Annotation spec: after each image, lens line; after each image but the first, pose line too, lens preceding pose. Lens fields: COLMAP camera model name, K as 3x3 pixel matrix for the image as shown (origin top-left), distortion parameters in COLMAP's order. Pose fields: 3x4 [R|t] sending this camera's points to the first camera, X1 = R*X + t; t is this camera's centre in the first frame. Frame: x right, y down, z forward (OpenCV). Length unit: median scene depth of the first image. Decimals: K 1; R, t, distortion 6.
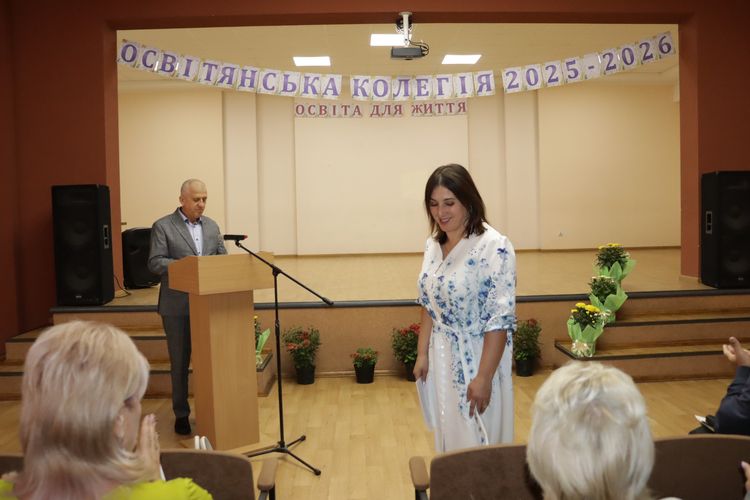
lens RADIAL K [[695.5, 0, 375.0], [0, 695.5, 250.0], [0, 0, 1]] dist [-0.154488, 0.001878]
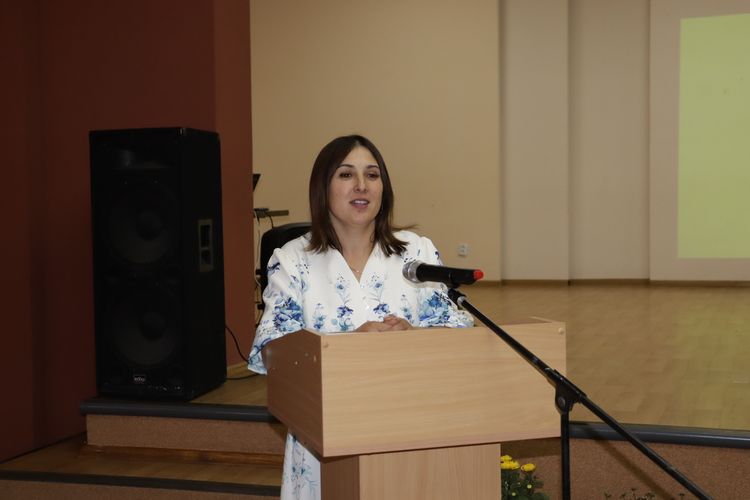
lens RADIAL K [[1173.1, 0, 375.0], [0, 1173.1, 250.0], [0, 0, 1]] dist [0.003402, 0.001177]
pose [[0.941467, 0.018766, -0.336583, -0.032534], [-0.018791, 0.999818, 0.003183, -0.020920], [0.336582, 0.003328, 0.941648, 0.310416]]
